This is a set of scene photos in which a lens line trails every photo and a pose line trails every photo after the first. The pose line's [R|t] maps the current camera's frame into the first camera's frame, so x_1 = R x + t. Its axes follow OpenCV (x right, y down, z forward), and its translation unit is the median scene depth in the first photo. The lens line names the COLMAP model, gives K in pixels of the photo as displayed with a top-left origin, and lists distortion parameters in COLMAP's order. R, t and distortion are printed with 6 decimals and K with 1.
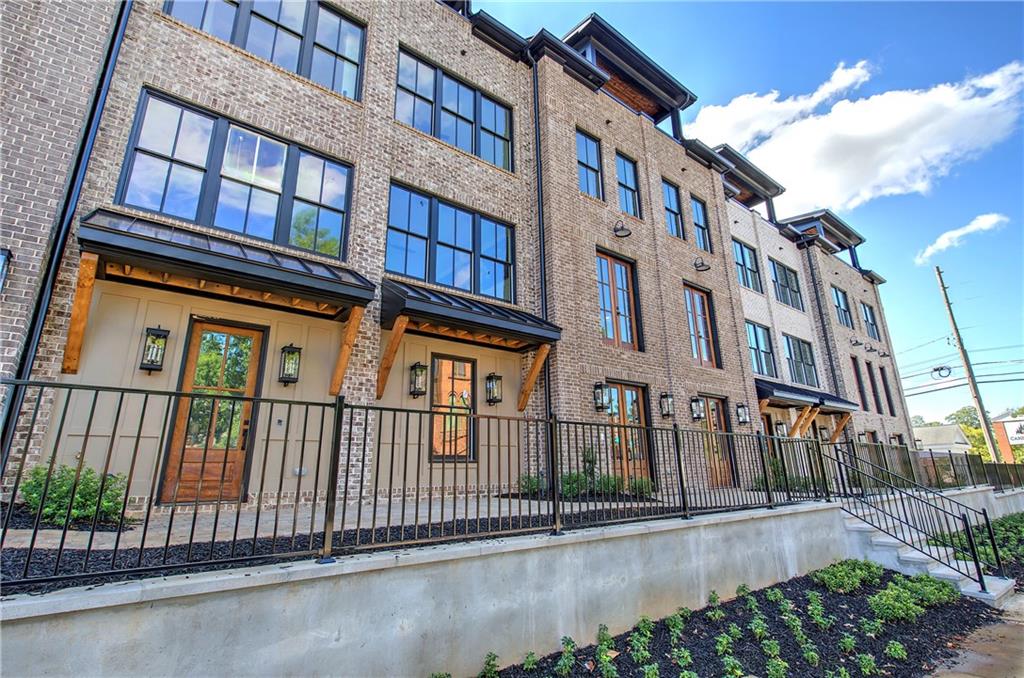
lens RADIAL K [[484.8, 0, 511.6], [0, 484.8, 330.3], [0, 0, 1]] dist [0.002493, 0.000151]
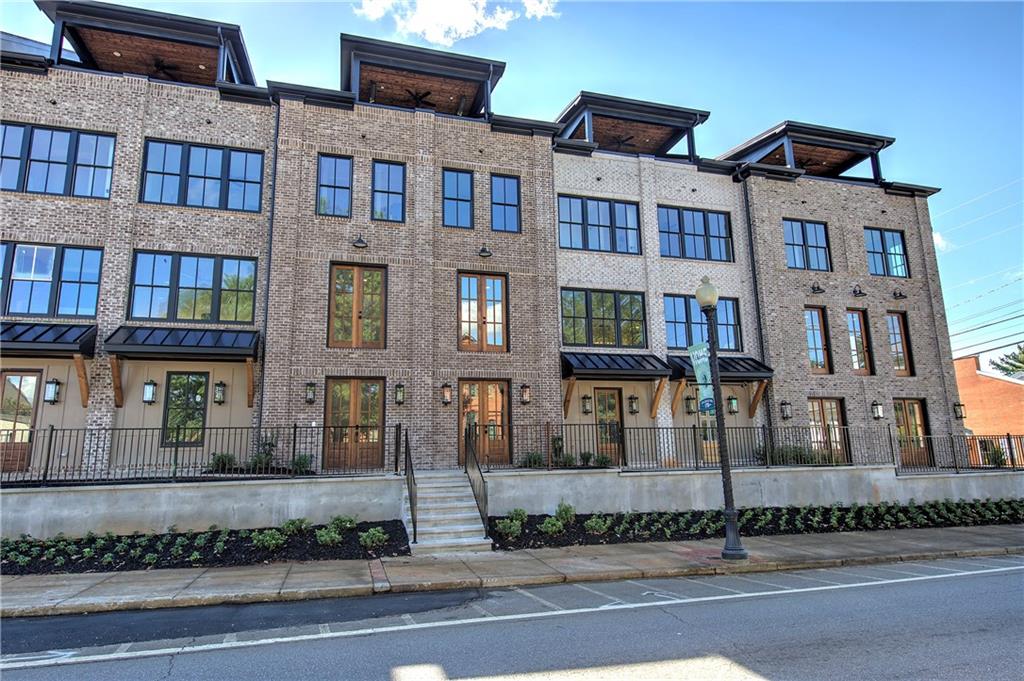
lens RADIAL K [[593.9, 0, 512.4], [0, 593.9, 339.8], [0, 0, 1]] dist [0.003331, -0.001952]
pose [[0.927341, -0.073170, -0.366994, 1.291396], [0.112505, 0.989841, 0.086933, -0.076431], [0.356905, -0.121905, 0.926152, -0.220094]]
